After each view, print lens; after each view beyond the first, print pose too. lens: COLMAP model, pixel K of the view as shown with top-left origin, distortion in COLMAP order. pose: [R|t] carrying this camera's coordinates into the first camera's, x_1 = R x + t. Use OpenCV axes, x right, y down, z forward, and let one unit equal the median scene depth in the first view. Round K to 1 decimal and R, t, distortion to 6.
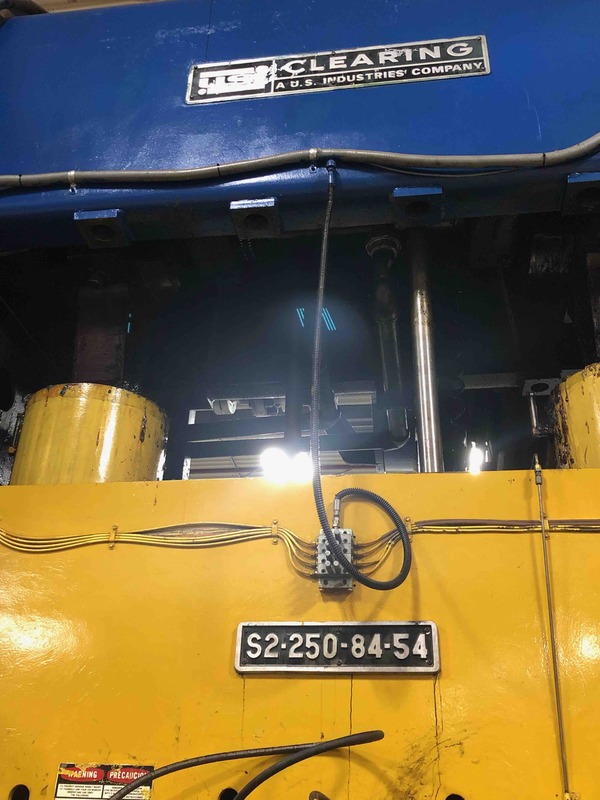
lens RADIAL K [[768.1, 0, 300.1], [0, 768.1, 398.0], [0, 0, 1]] dist [0.002500, 0.000000]
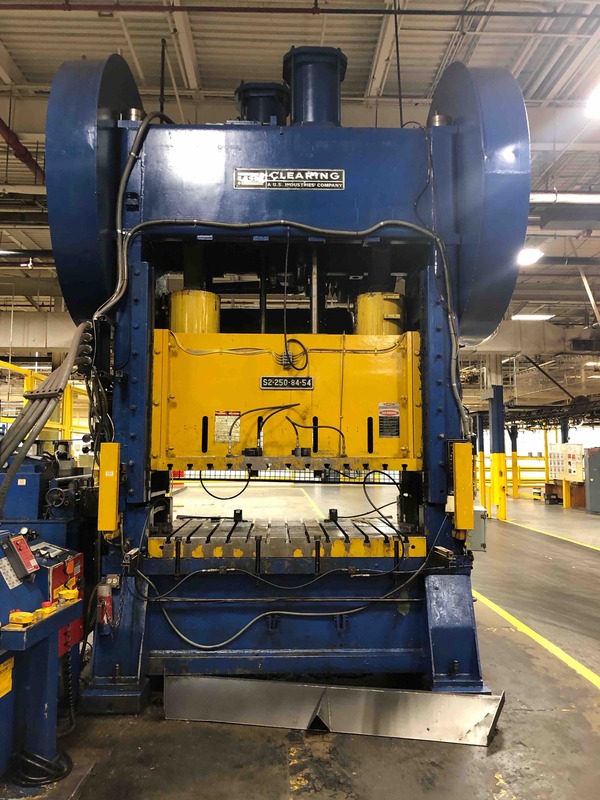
lens RADIAL K [[654.3, 0, 299.8], [0, 654.3, 399.0], [0, 0, 1]] dist [0.000437, -0.000006]
pose [[0.986992, -0.008927, 0.160520, -0.302281], [-0.058832, 0.909146, 0.412301, -0.691105], [-0.149617, -0.416382, 0.896795, -1.429097]]
